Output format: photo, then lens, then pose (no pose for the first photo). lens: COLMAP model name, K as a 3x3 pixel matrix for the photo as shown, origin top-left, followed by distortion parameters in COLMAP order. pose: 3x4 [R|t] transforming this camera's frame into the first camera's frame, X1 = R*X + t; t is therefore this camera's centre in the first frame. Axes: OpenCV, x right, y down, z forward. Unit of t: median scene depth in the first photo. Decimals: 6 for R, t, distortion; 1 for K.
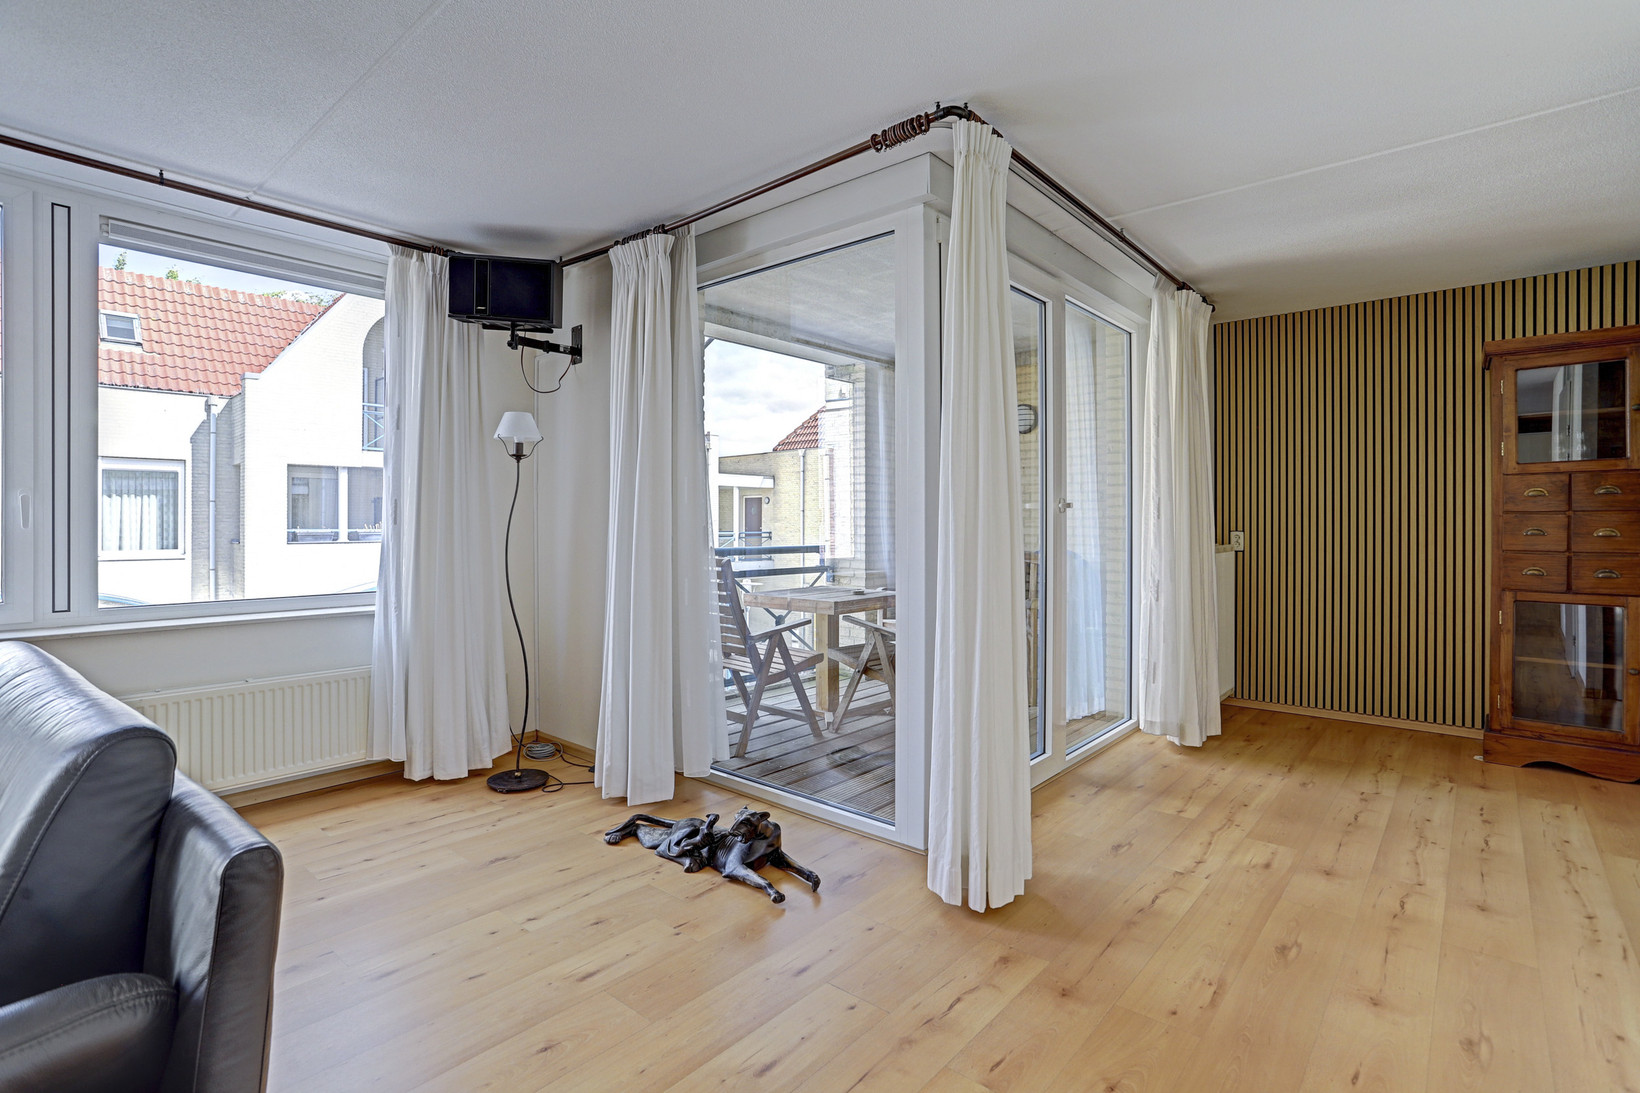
lens RADIAL K [[794.6, 0, 817.8], [0, 794.6, 519.8], [0, 0, 1]] dist [-0.045879, 0.024355]
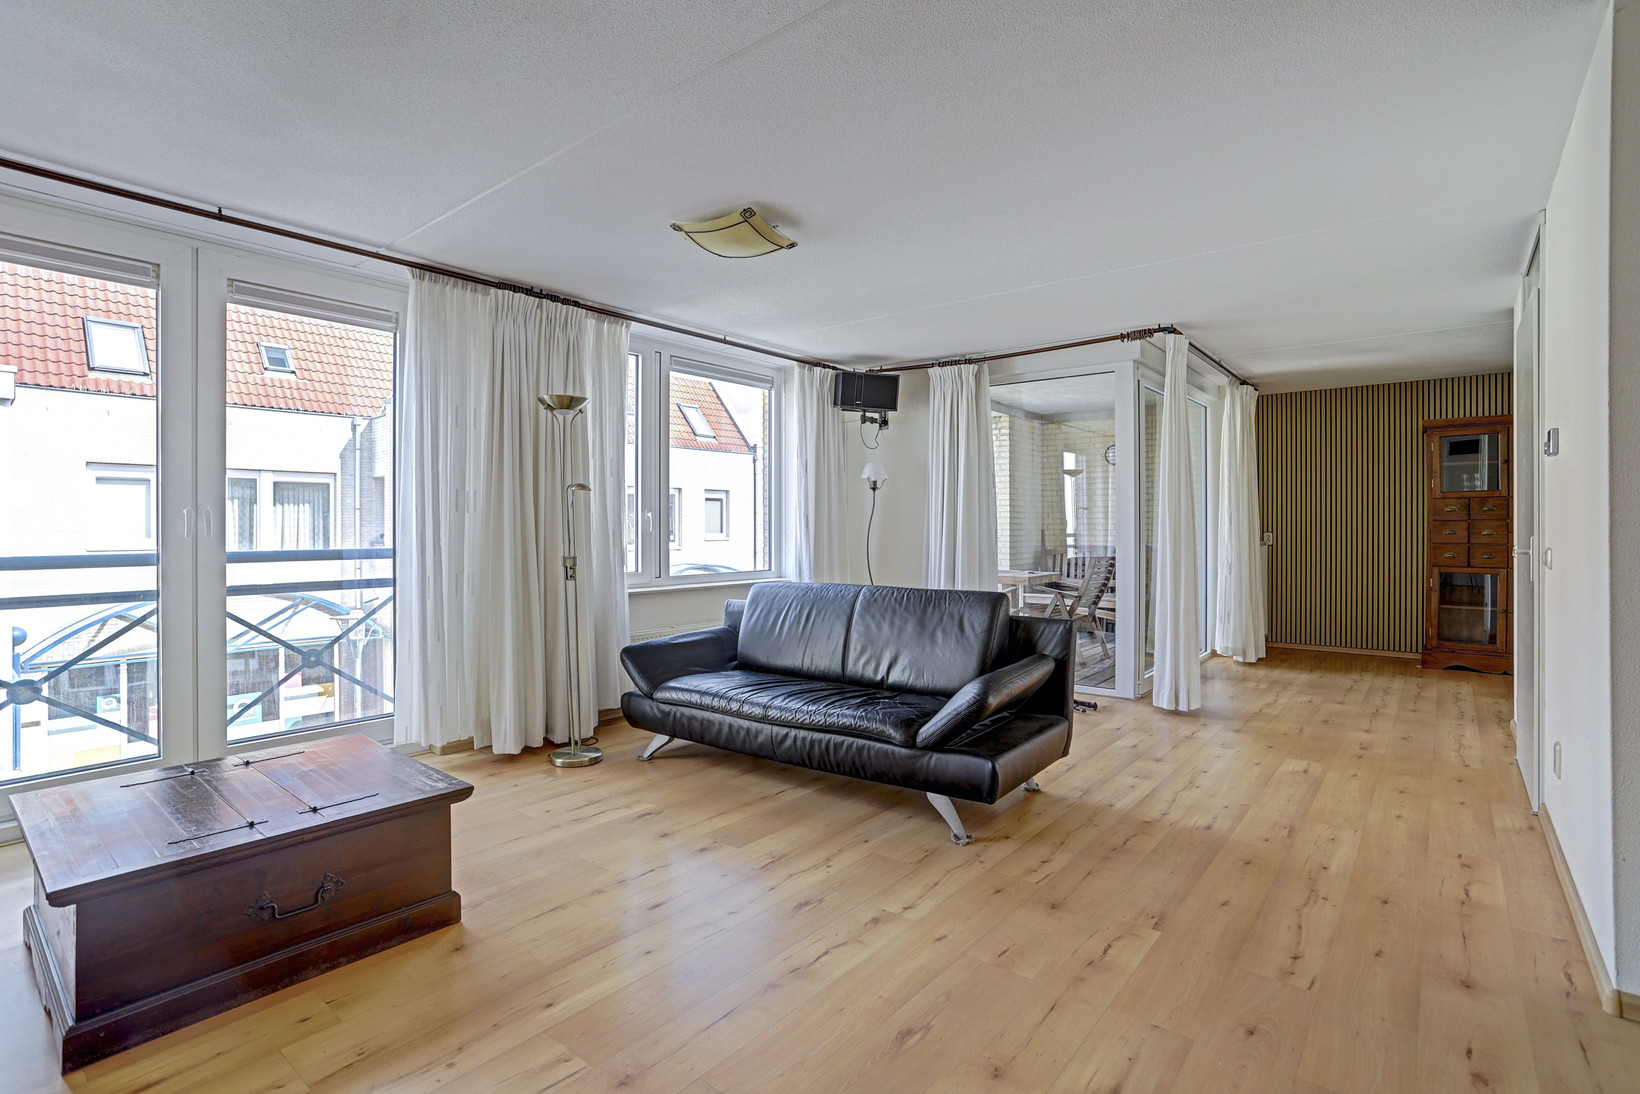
lens RADIAL K [[794.6, 0, 817.8], [0, 794.6, 526.7], [0, 0, 1]] dist [-0.045879, 0.024355]
pose [[0.999588, -0.001322, 0.028666, -0.458382], [0.001227, 0.999994, 0.003335, -0.003009], [-0.028670, -0.003298, 0.999583, -0.594430]]
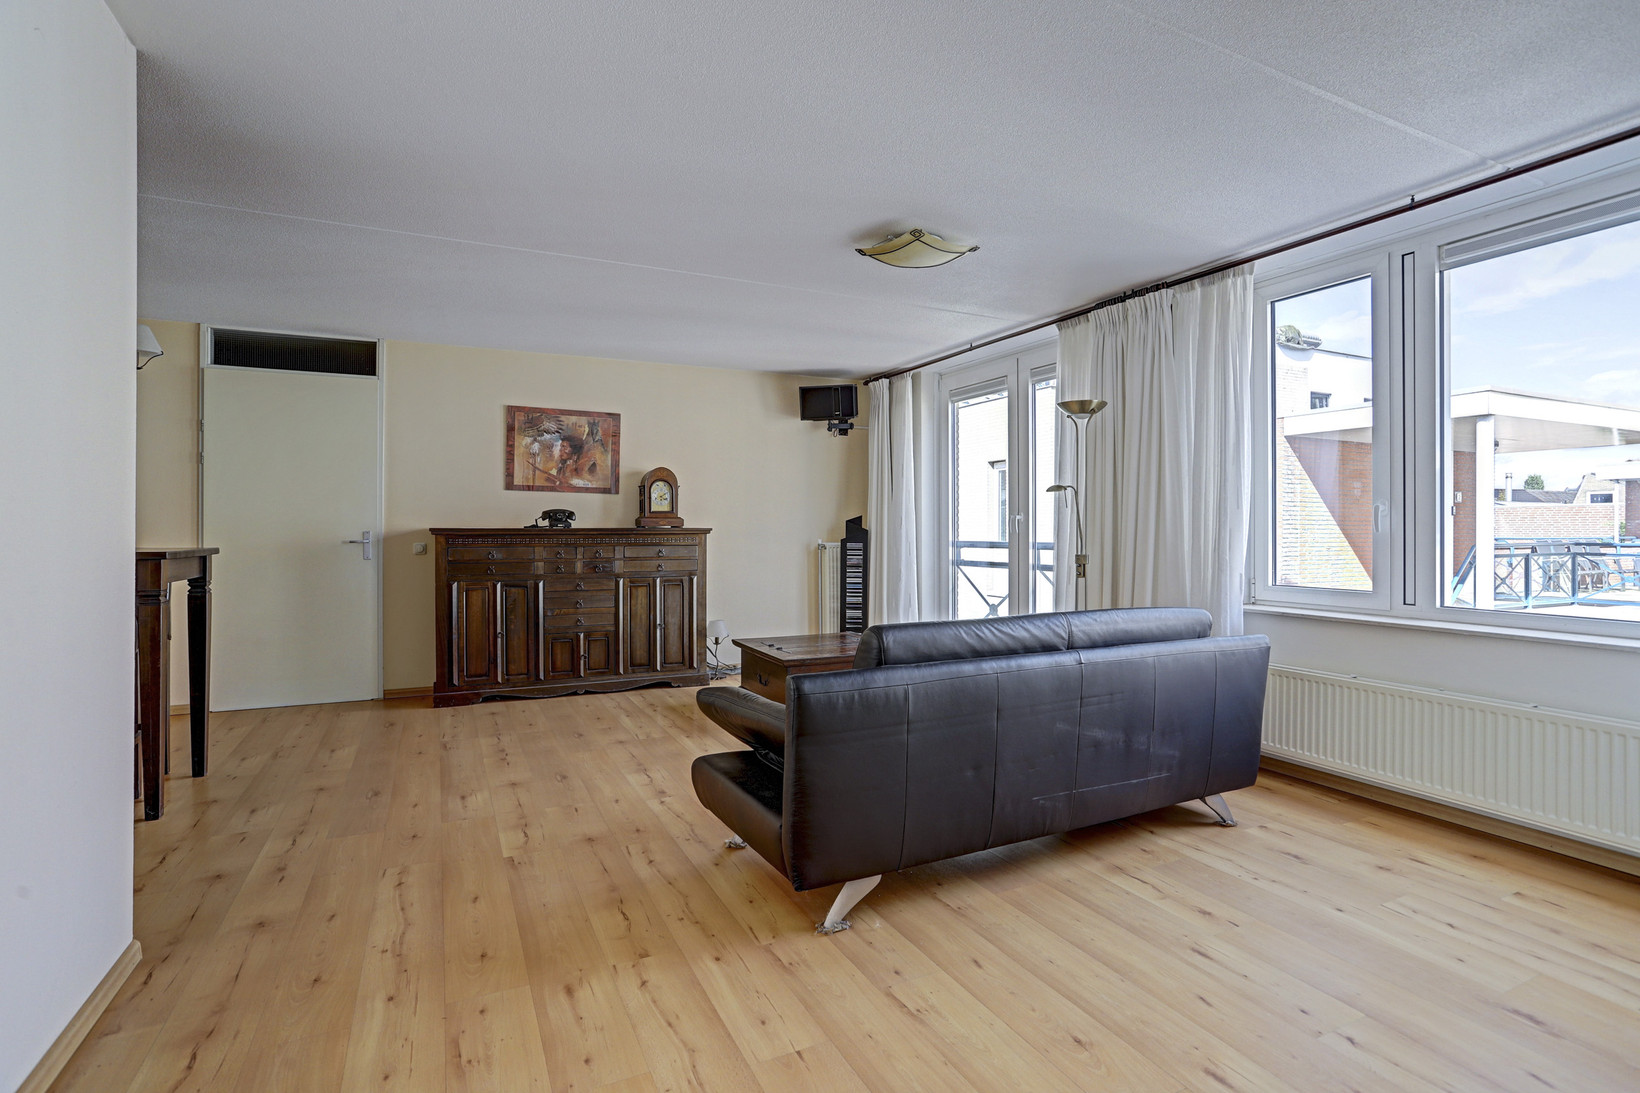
lens RADIAL K [[794.6, 0, 813.3], [0, 794.6, 512.2], [0, 0, 1]] dist [-0.045879, 0.024355]
pose [[-0.402702, -0.018302, -0.915148, 0.318601], [0.002903, 0.999770, -0.021272, 0.002737], [0.915327, -0.011223, -0.402556, 0.472066]]
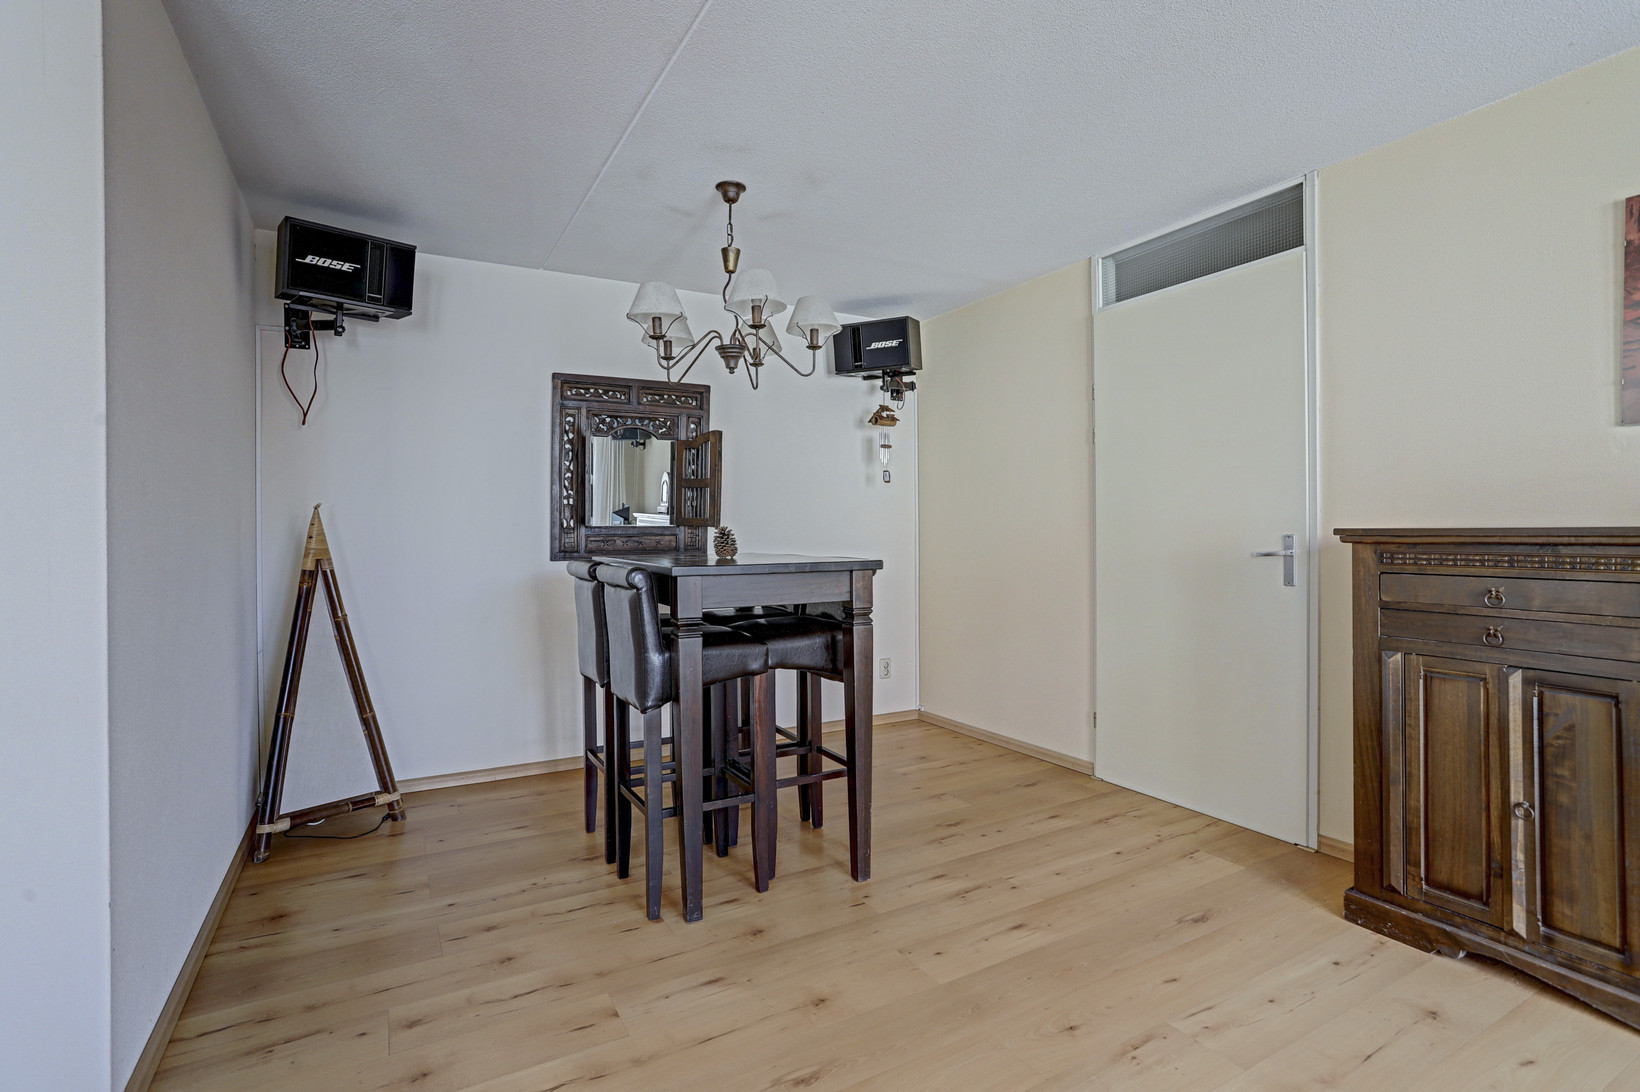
lens RADIAL K [[794.6, 0, 828.8], [0, 794.6, 536.3], [0, 0, 1]] dist [-0.045879, 0.024355]
pose [[-0.940770, 0.005273, 0.339005, -0.416771], [0.006859, 0.999970, 0.003480, 0.000510], [-0.338976, 0.005599, -0.940778, 0.079981]]
